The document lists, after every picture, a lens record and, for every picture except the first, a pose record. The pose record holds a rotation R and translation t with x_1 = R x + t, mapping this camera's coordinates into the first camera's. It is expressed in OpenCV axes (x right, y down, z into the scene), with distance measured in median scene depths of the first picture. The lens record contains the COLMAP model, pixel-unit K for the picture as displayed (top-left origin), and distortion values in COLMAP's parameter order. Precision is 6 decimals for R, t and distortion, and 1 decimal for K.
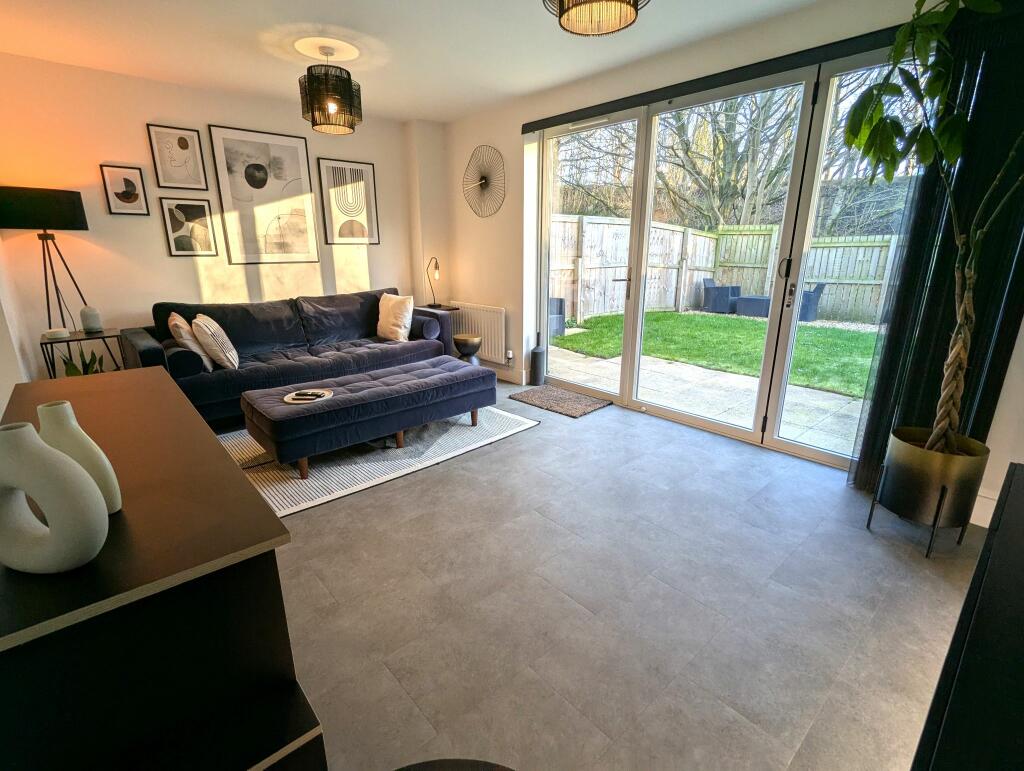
lens RADIAL K [[484.5, 0, 513.4], [0, 484.5, 385.8], [0, 0, 1]] dist [-0.001777, 0.000791]
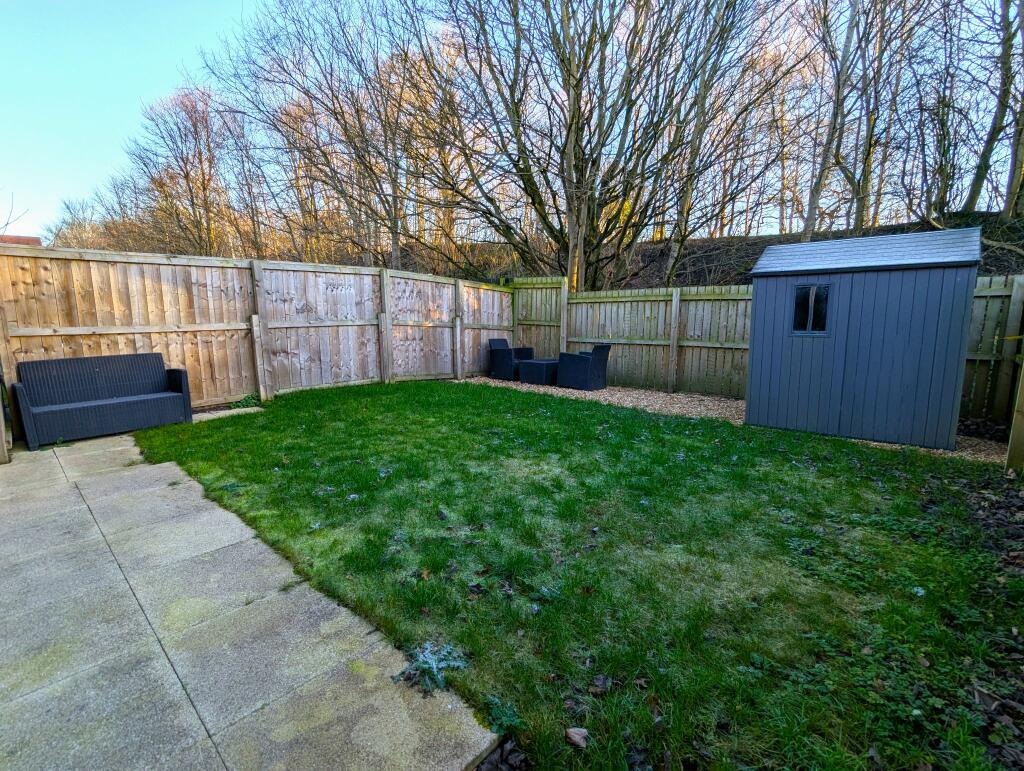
lens RADIAL K [[484.5, 0, 510.9], [0, 484.5, 382.0], [0, 0, 1]] dist [-0.001777, 0.000791]
pose [[0.994191, -0.015116, 0.106566, 1.003654], [0.028224, 0.992055, -0.122595, -0.127878], [-0.103866, 0.124891, 0.986719, 0.525390]]
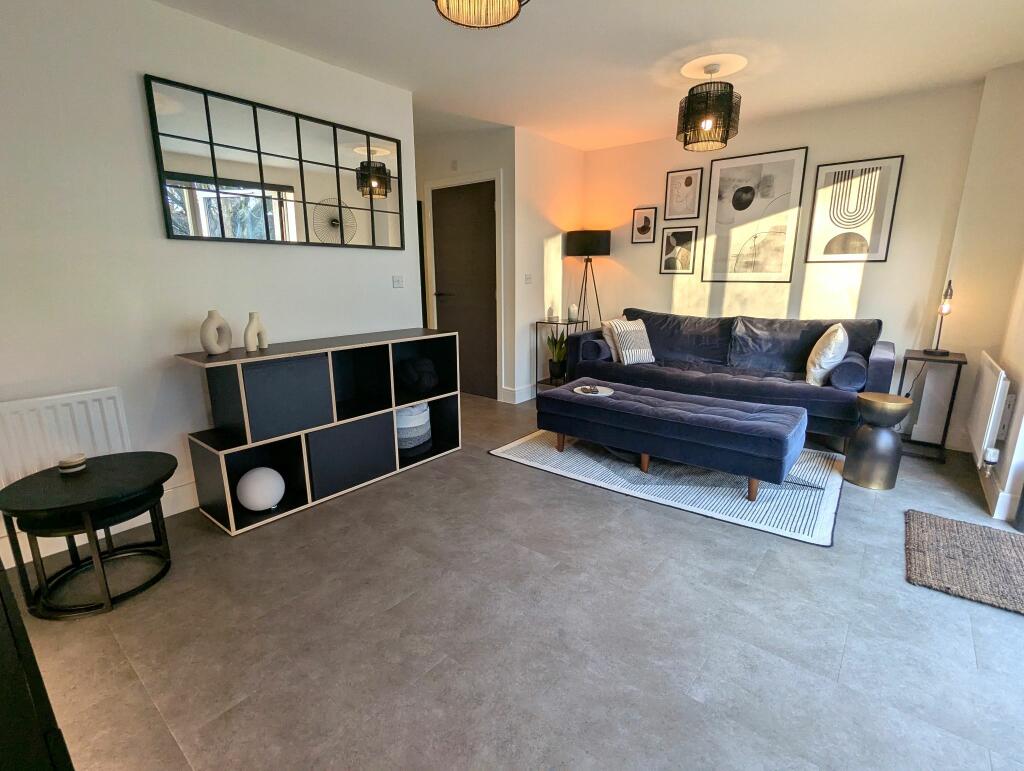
lens RADIAL K [[484.5, 0, 514.0], [0, 484.5, 385.7], [0, 0, 1]] dist [-0.001777, 0.000791]
pose [[0.163717, 0.226781, -0.960087, 0.504422], [-0.272052, 0.945859, 0.177029, -0.109800], [0.948254, 0.232211, 0.216549, 0.426666]]
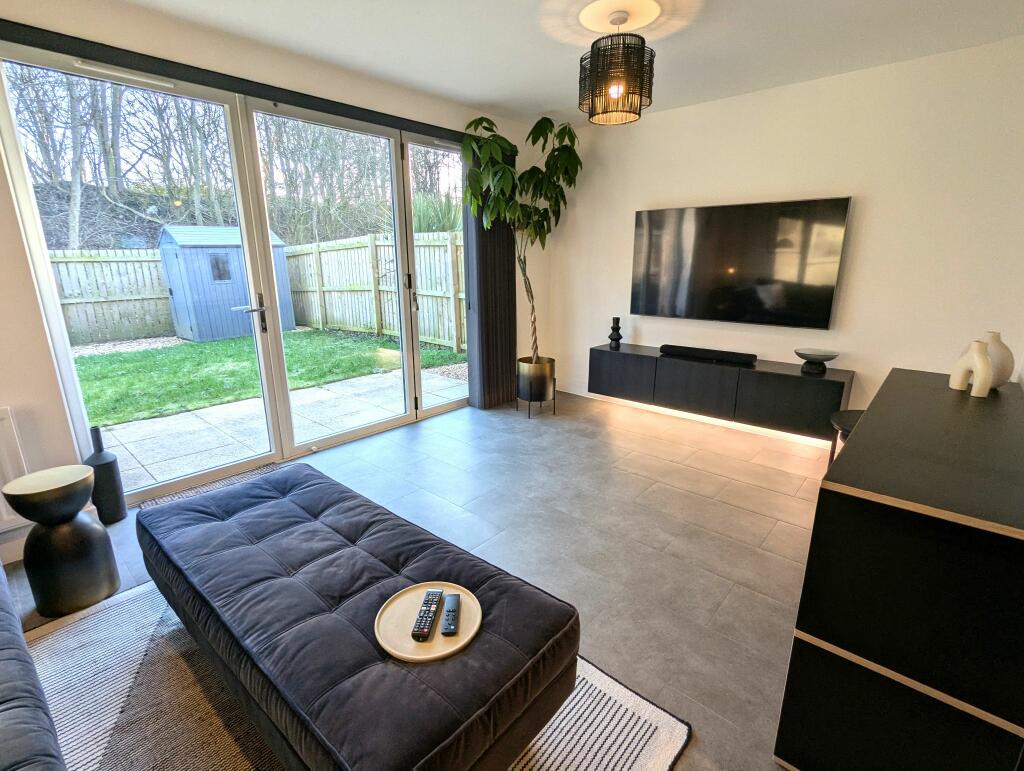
lens RADIAL K [[484.5, 0, 510.5], [0, 484.5, 385.5], [0, 0, 1]] dist [-0.001777, 0.000791]
pose [[-0.116229, -0.254247, 0.960130, -0.603920], [0.280094, 0.919057, 0.277277, -0.206908], [-0.952911, 0.301154, -0.035608, 0.667541]]
